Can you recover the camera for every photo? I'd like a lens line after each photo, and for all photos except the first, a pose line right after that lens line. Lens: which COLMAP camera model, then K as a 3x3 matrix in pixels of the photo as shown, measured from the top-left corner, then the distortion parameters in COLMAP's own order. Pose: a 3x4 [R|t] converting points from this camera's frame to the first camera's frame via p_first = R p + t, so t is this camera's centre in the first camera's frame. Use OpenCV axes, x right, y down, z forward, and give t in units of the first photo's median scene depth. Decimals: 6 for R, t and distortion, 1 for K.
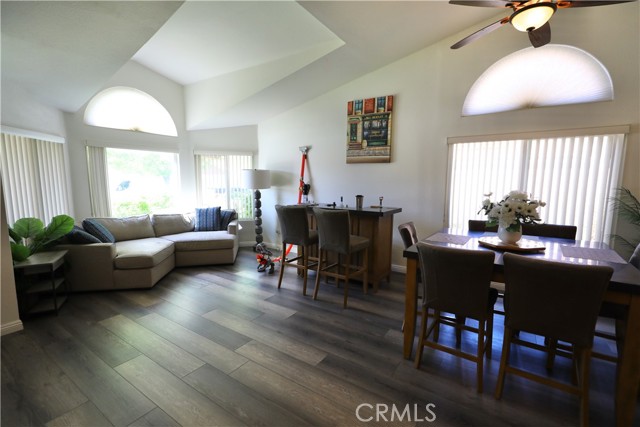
lens RADIAL K [[285.9, 0, 320.1], [0, 285.9, 215.1], [0, 0, 1]] dist [0.002034, -0.000124]
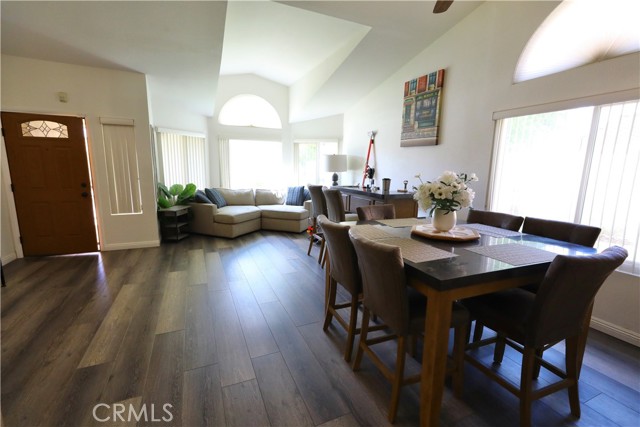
lens RADIAL K [[285.9, 0, 320.2], [0, 285.9, 214.3], [0, 0, 1]] dist [0.002034, -0.000124]
pose [[0.843910, 0.100308, -0.527024, 0.429339], [-0.080342, 0.994917, 0.060712, 0.011758], [0.530435, -0.008893, 0.847679, 0.026069]]
